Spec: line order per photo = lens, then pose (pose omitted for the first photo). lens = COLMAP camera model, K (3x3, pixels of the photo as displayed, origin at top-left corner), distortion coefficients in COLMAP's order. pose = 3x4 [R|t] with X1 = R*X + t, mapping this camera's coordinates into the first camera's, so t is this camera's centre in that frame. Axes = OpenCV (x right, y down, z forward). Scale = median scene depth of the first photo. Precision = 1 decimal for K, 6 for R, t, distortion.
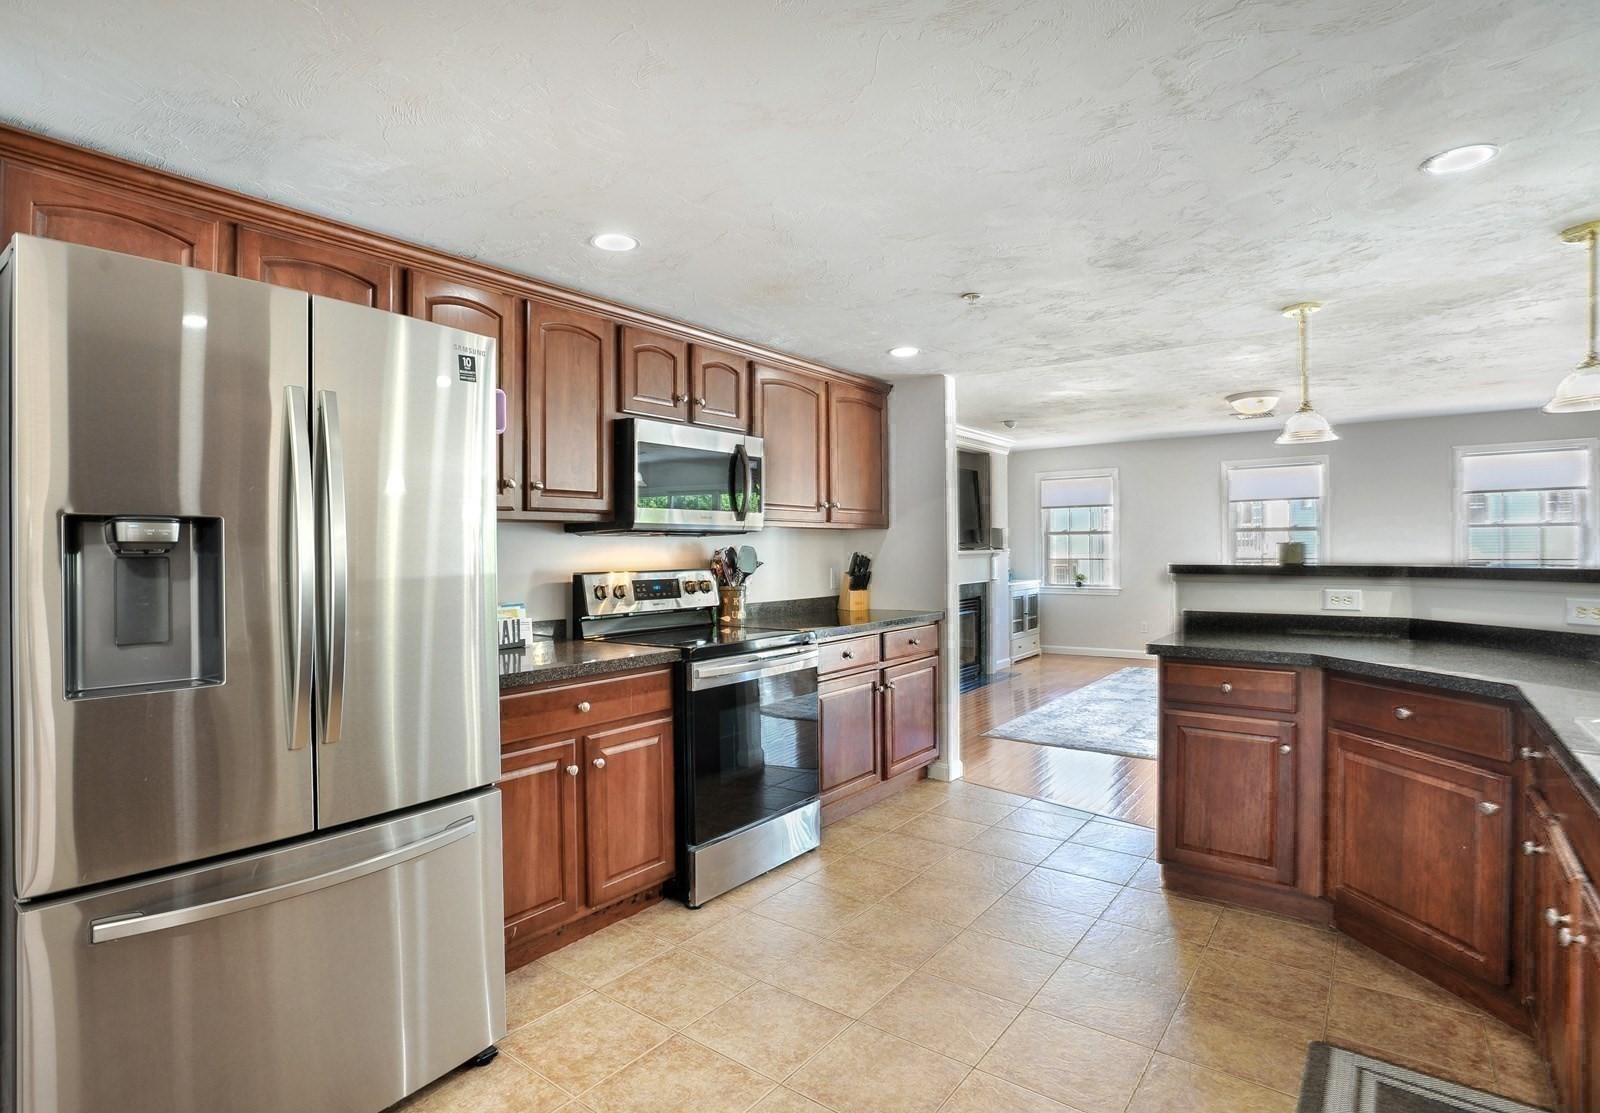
lens RADIAL K [[840.1, 0, 807.4], [0, 840.1, 552.9], [0, 0, 1]] dist [-0.027316, 0.006784]
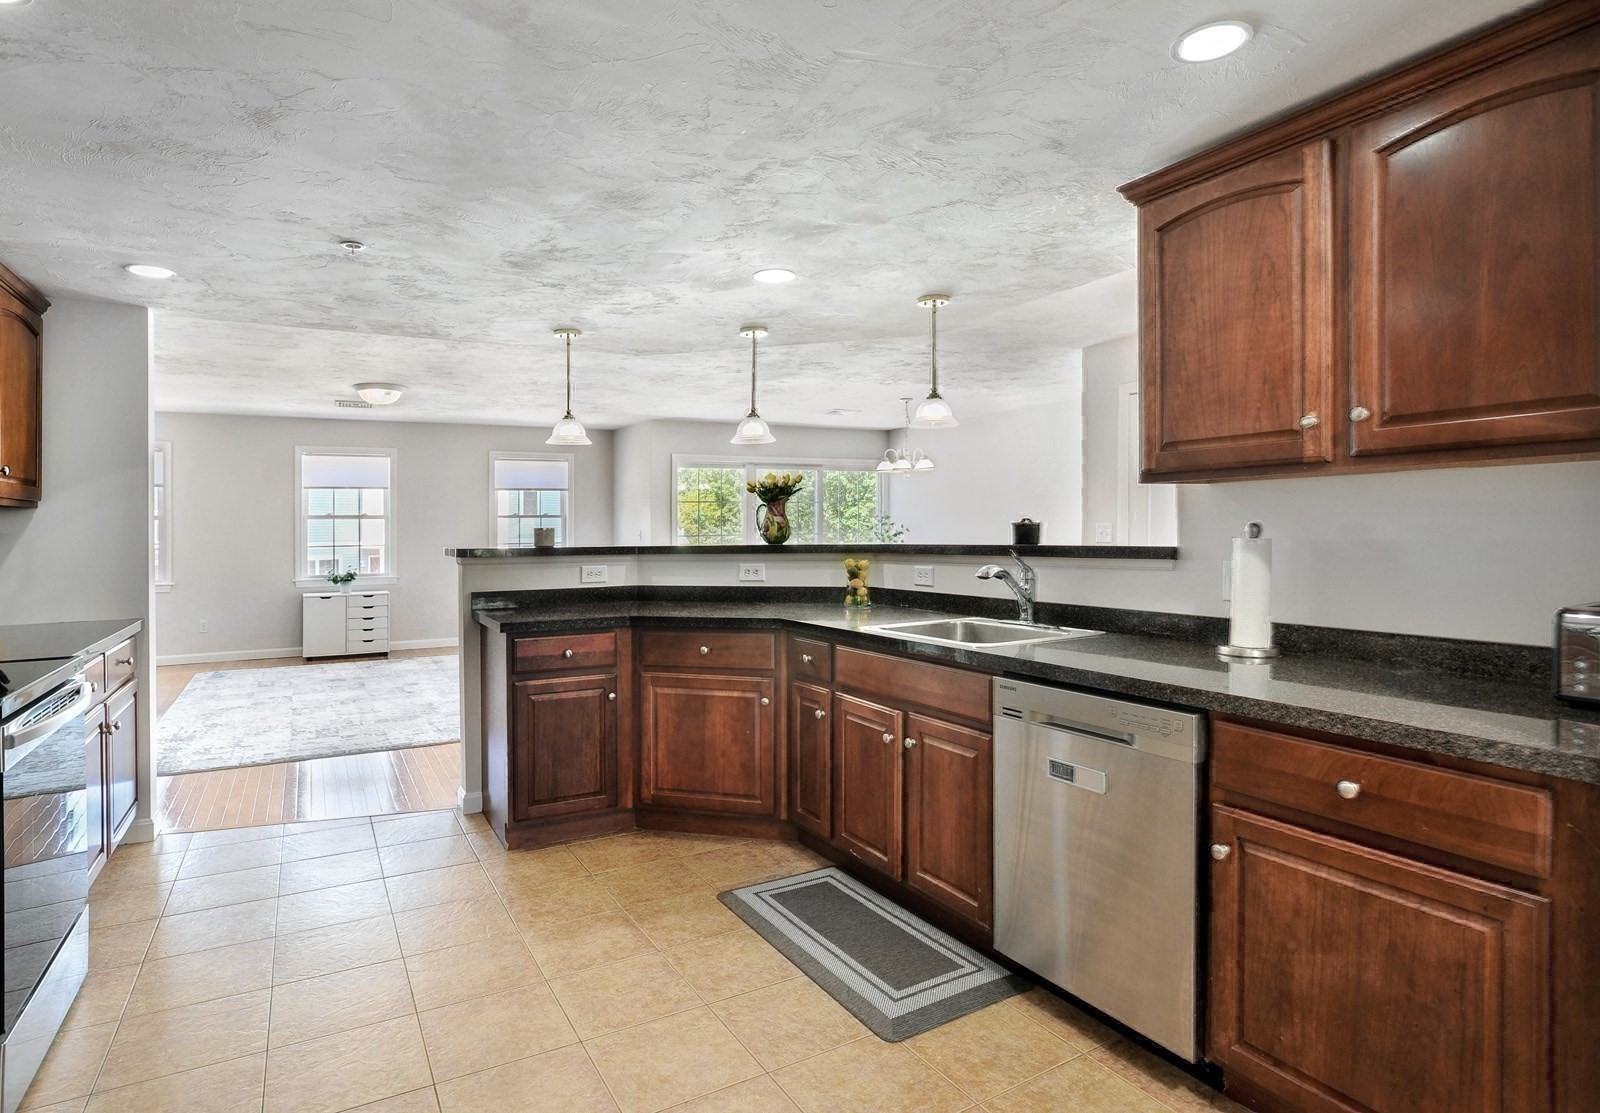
lens RADIAL K [[840.1, 0, 802.2], [0, 840.1, 545.1], [0, 0, 1]] dist [-0.027316, 0.006784]
pose [[0.402540, -0.015028, 0.915279, -0.452954], [0.011619, 0.999869, 0.011307, 0.002275], [-0.915328, 0.006084, 0.402662, 0.248084]]
